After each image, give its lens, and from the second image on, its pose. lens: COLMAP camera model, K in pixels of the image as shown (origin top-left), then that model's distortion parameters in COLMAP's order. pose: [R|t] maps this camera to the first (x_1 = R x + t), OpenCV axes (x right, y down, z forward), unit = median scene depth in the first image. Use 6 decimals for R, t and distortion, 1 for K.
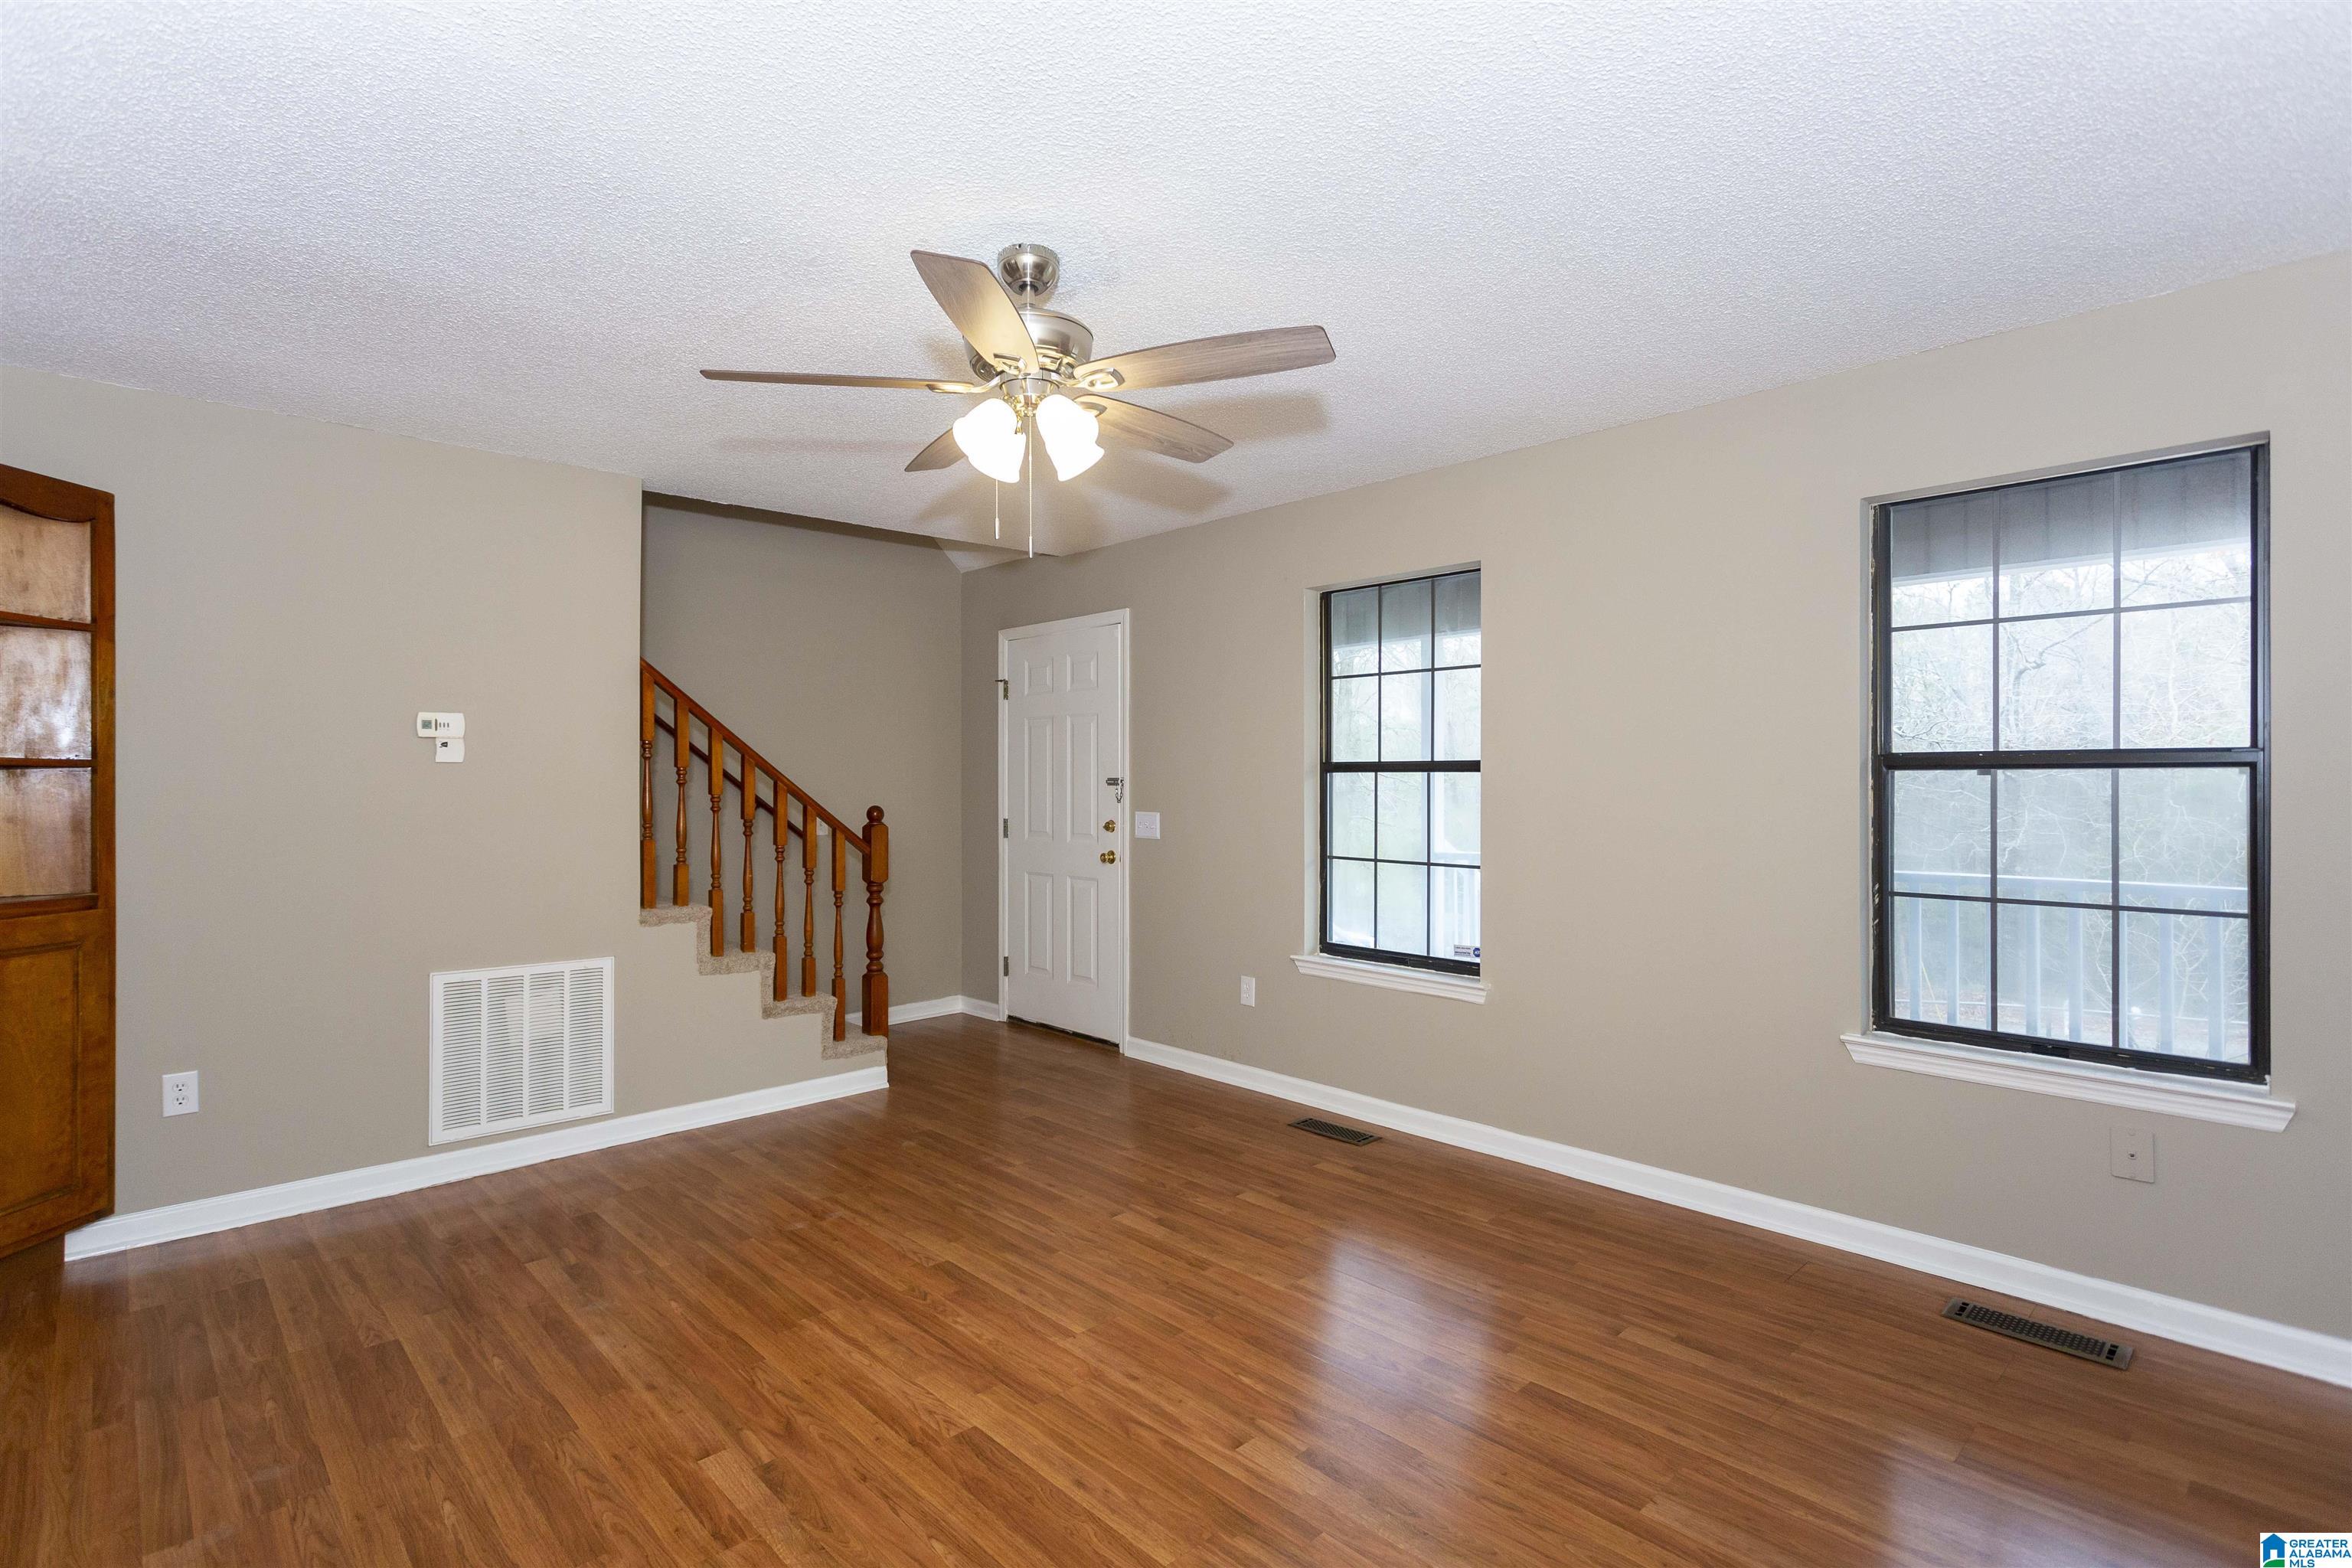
lens RADIAL K [[1115.7, 0, 1129.4], [0, 1115.7, 789.1], [0, 0, 1]] dist [0.004750, -0.000993]
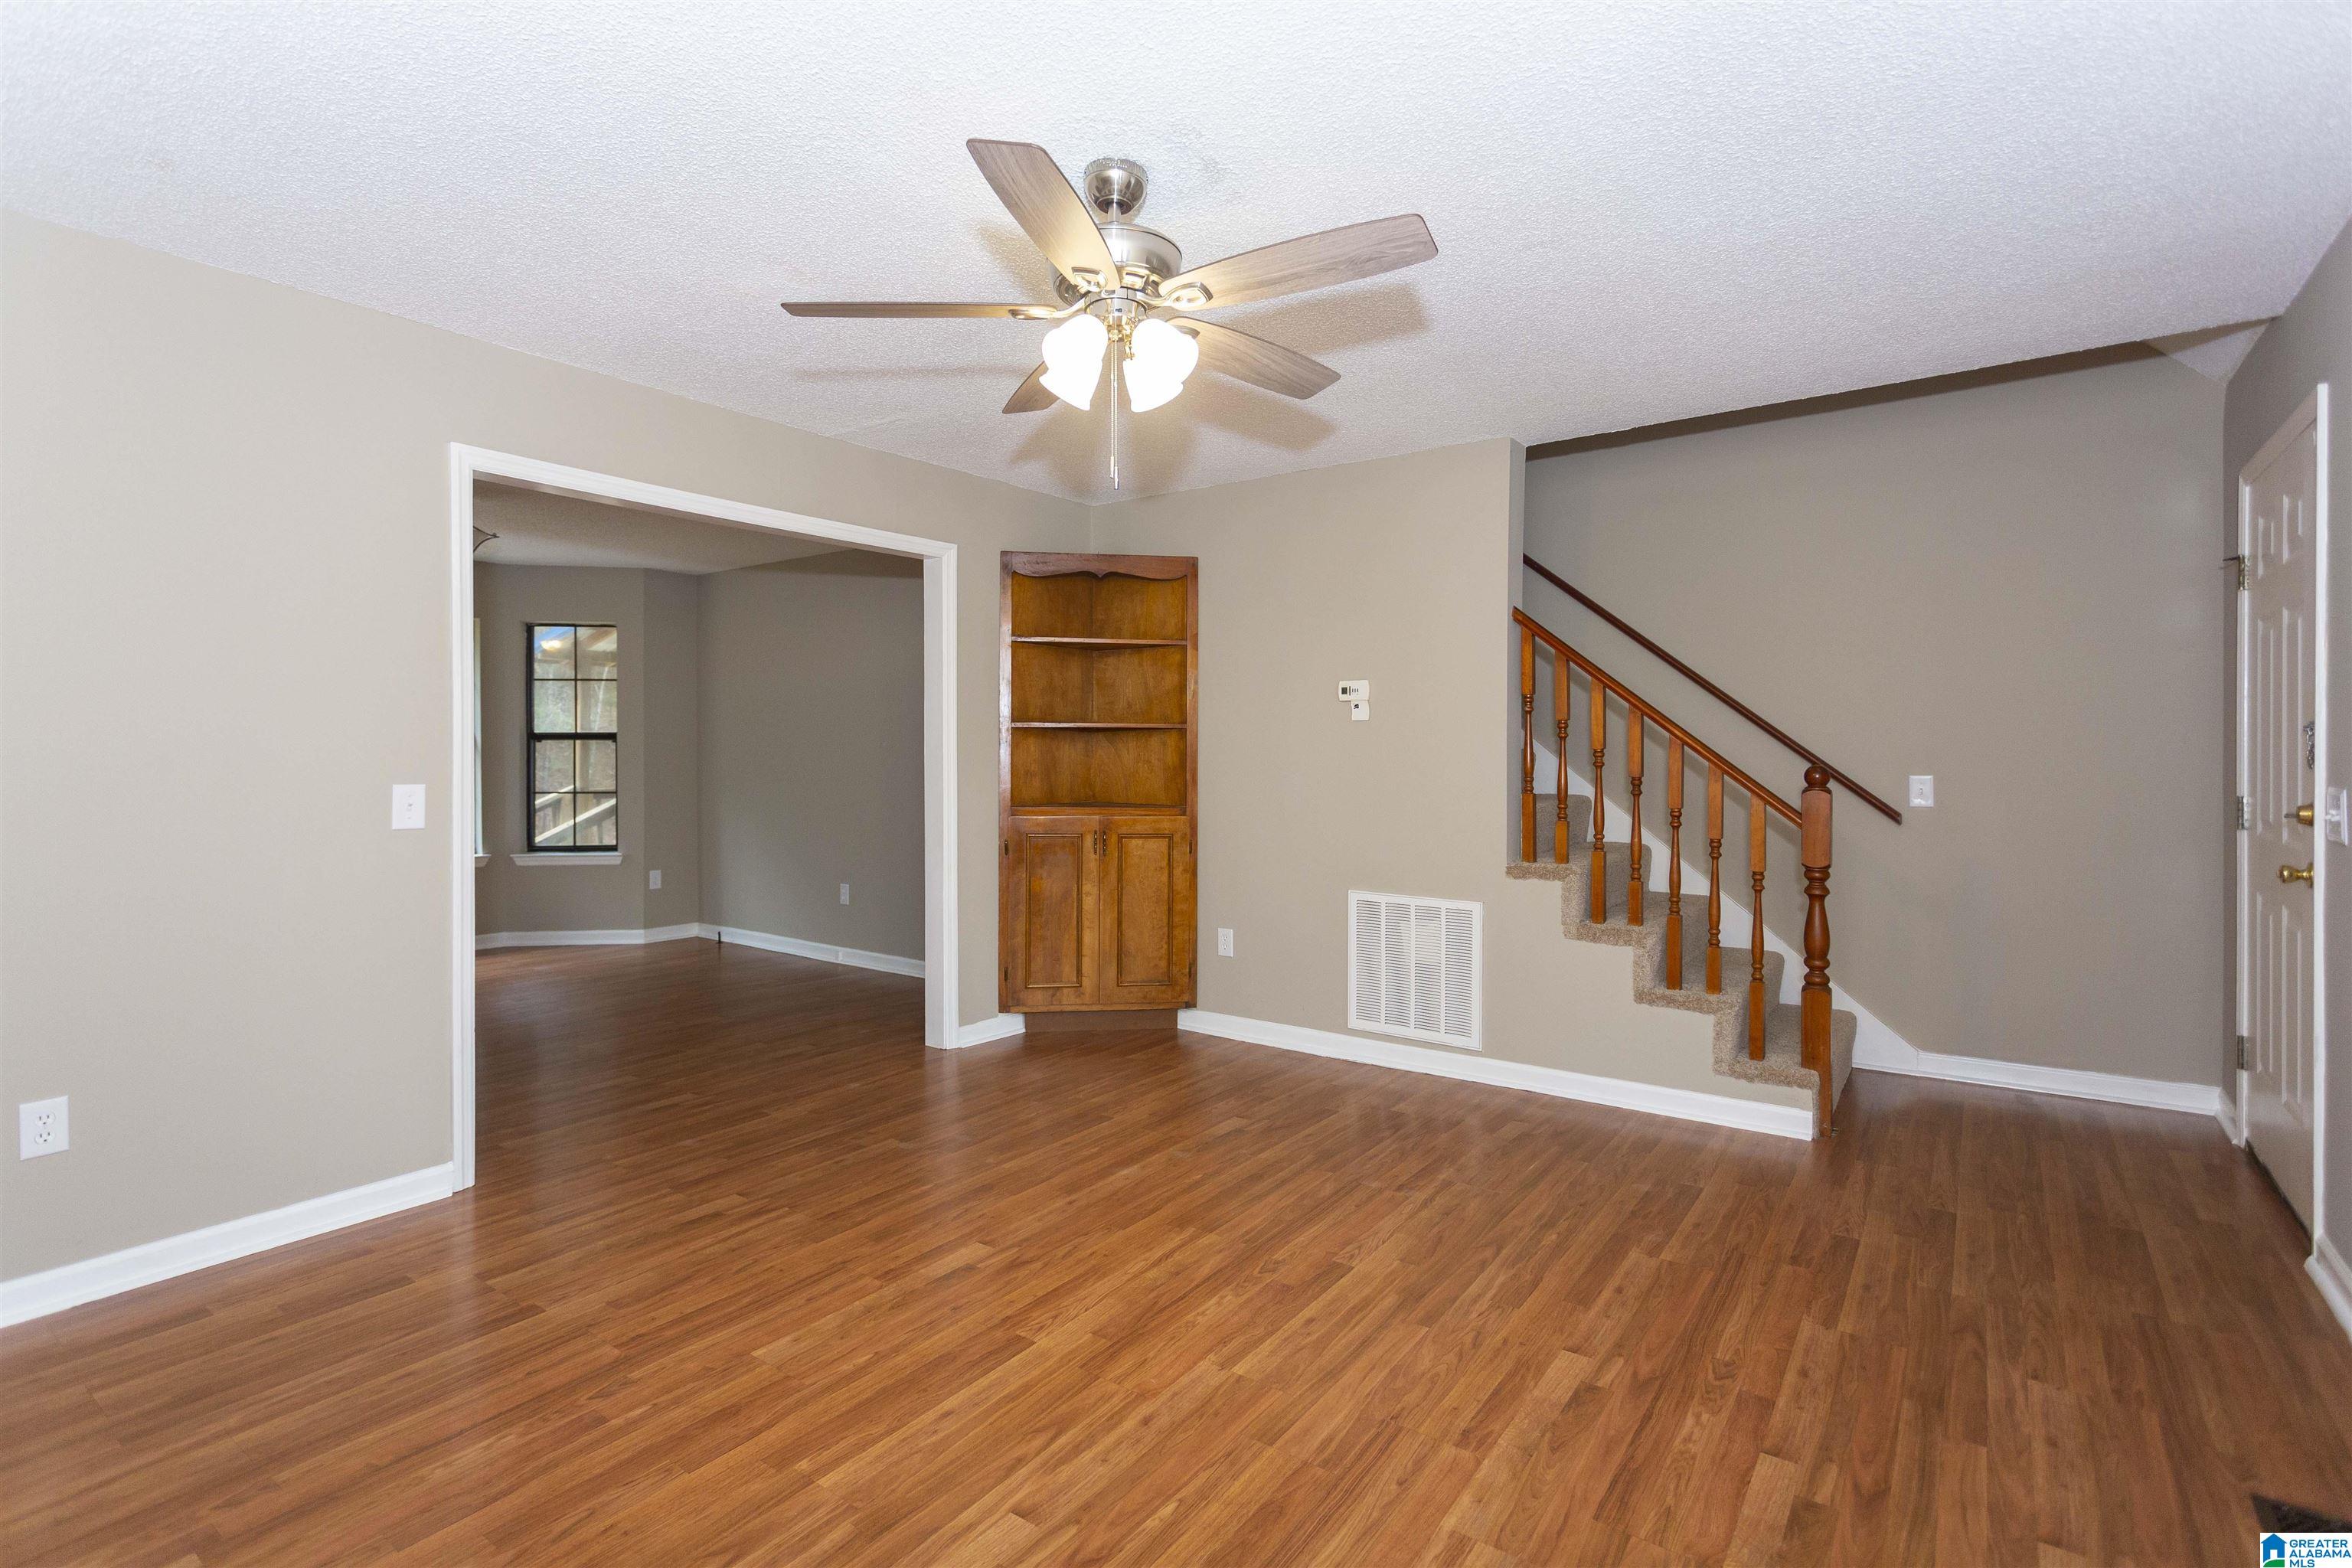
lens RADIAL K [[1115.7, 0, 1185.5], [0, 1115.7, 761.7], [0, 0, 1]] dist [0.004750, -0.000993]
pose [[0.205806, 0.012470, -0.978513, 0.644272], [-0.005455, 0.999918, 0.011596, 0.008931], [0.978578, 0.002951, 0.205857, 0.651995]]
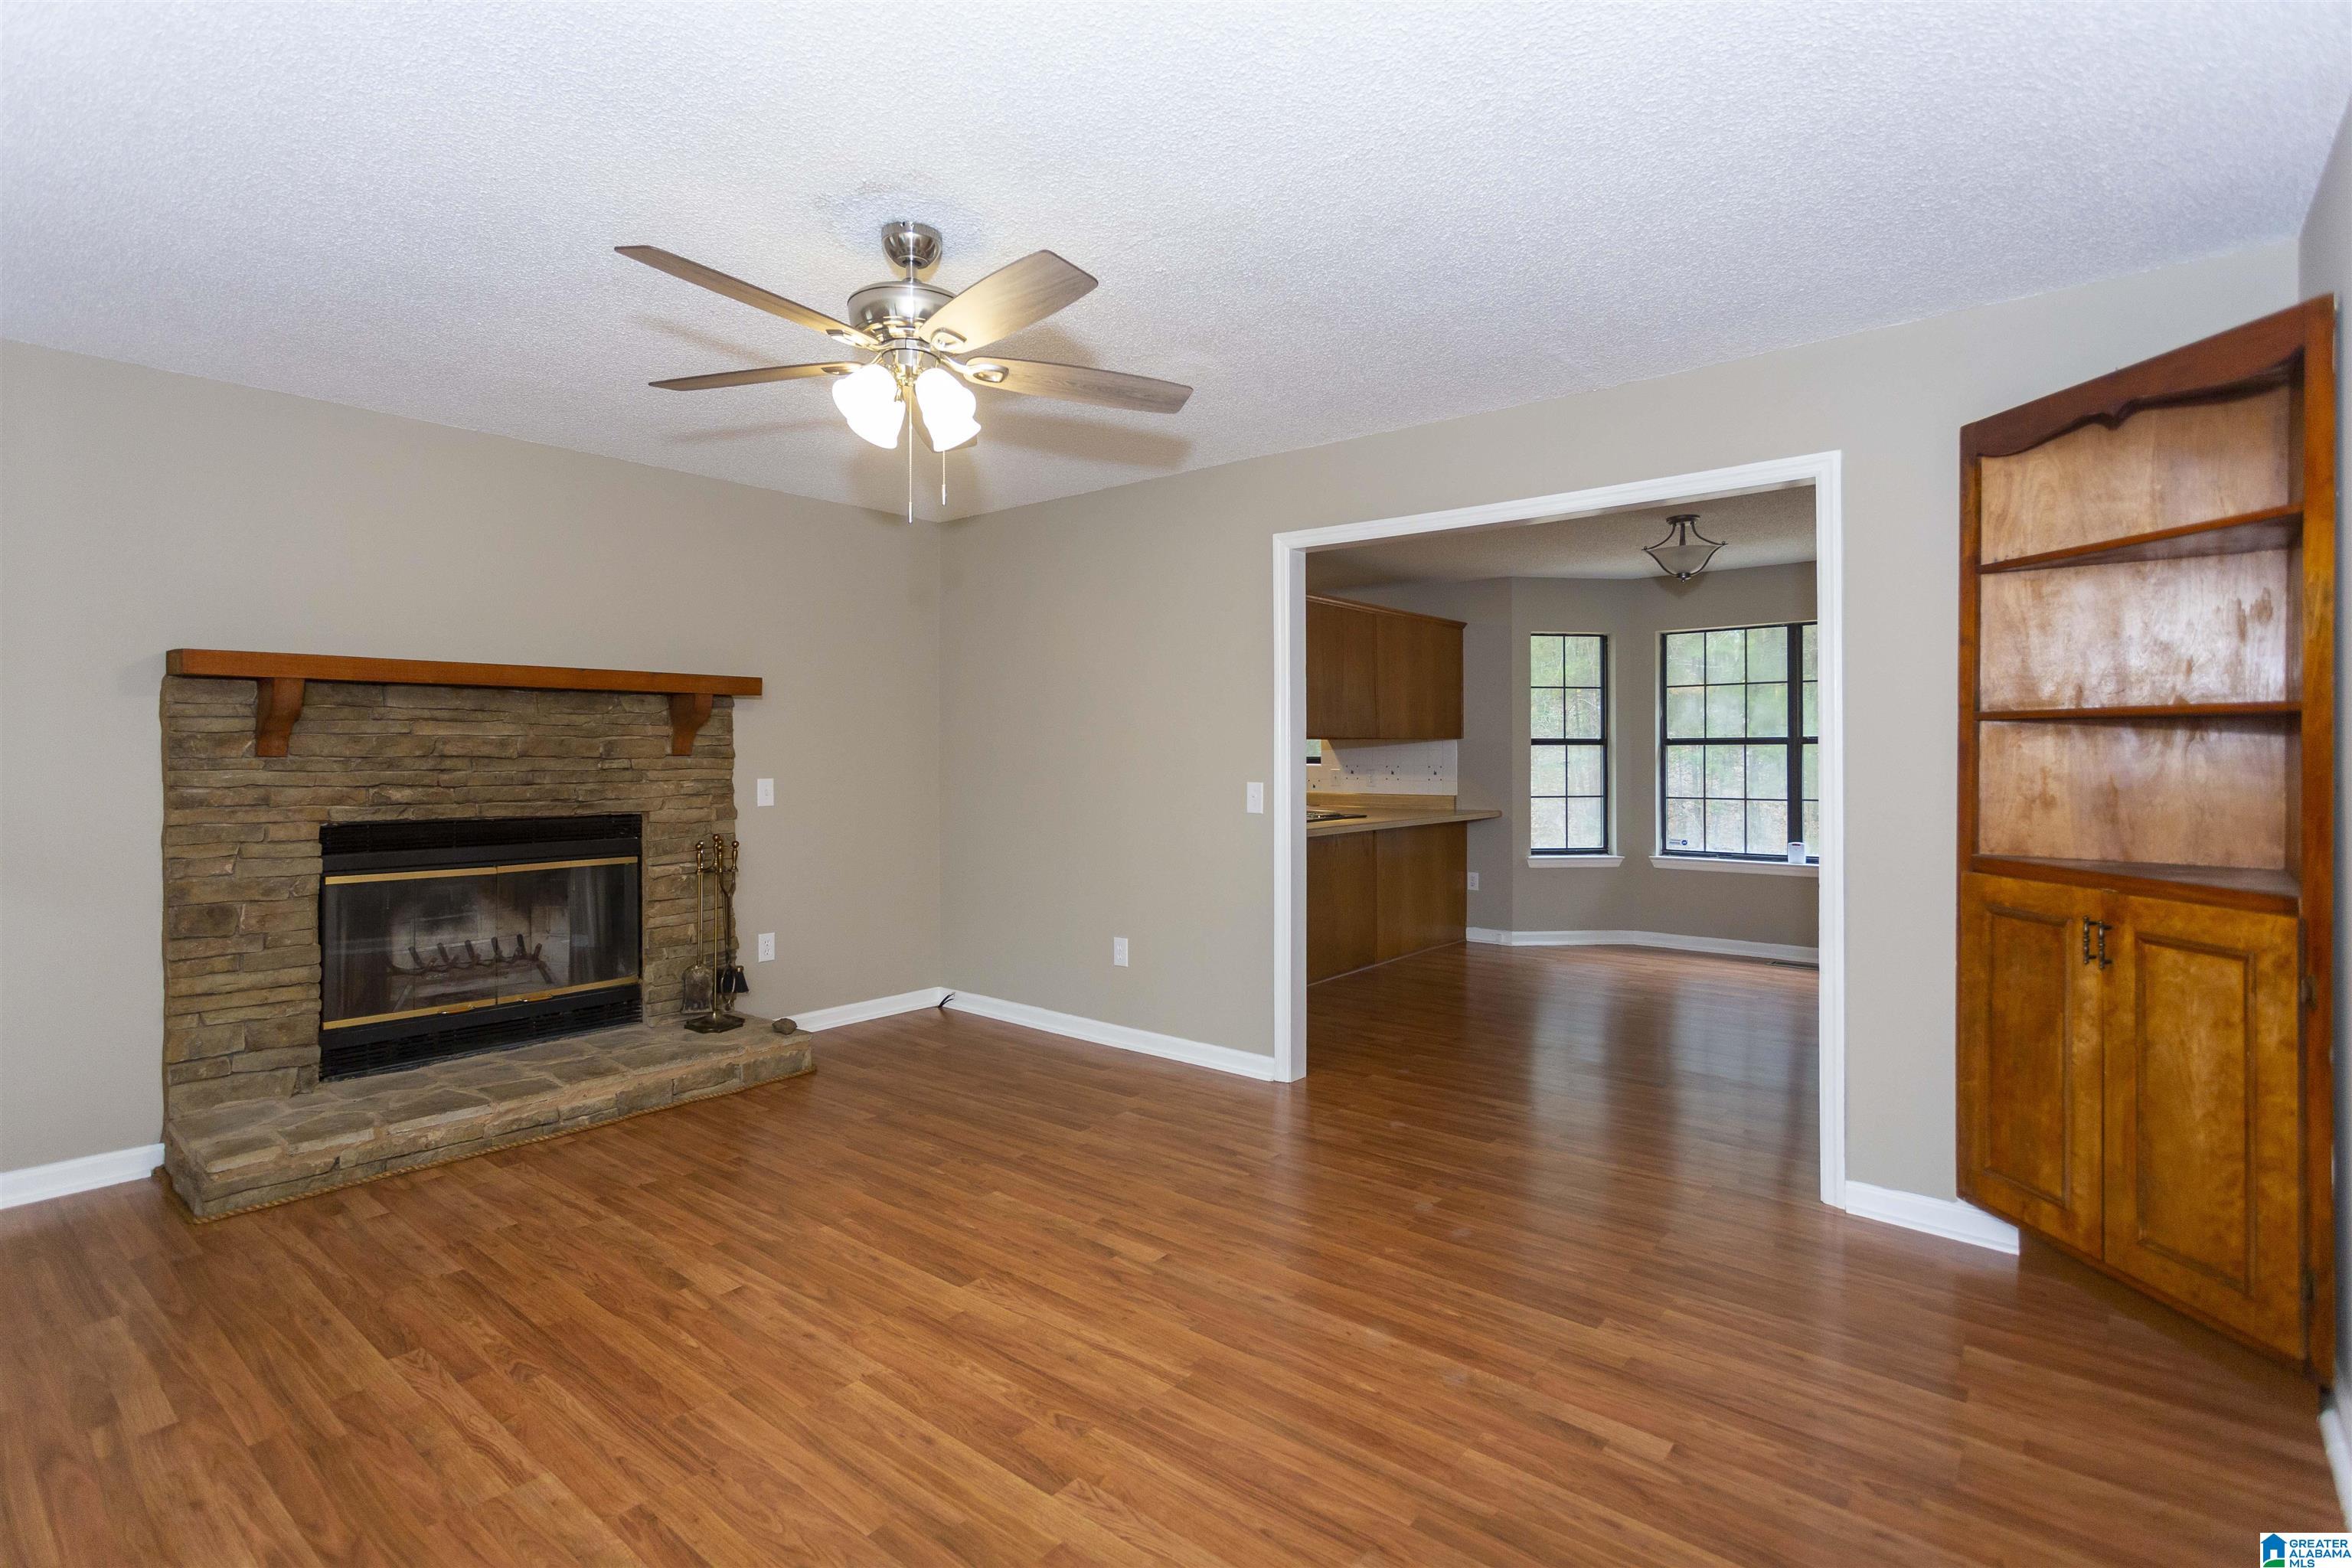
lens RADIAL K [[1115.7, 0, 1147.0], [0, 1115.7, 755.4], [0, 0, 1]] dist [0.004750, -0.000993]
pose [[-0.991485, 0.003154, -0.130181, -0.129016], [0.002273, 0.999973, 0.006917, 0.000171], [0.130199, 0.006563, -0.991466, 1.554110]]
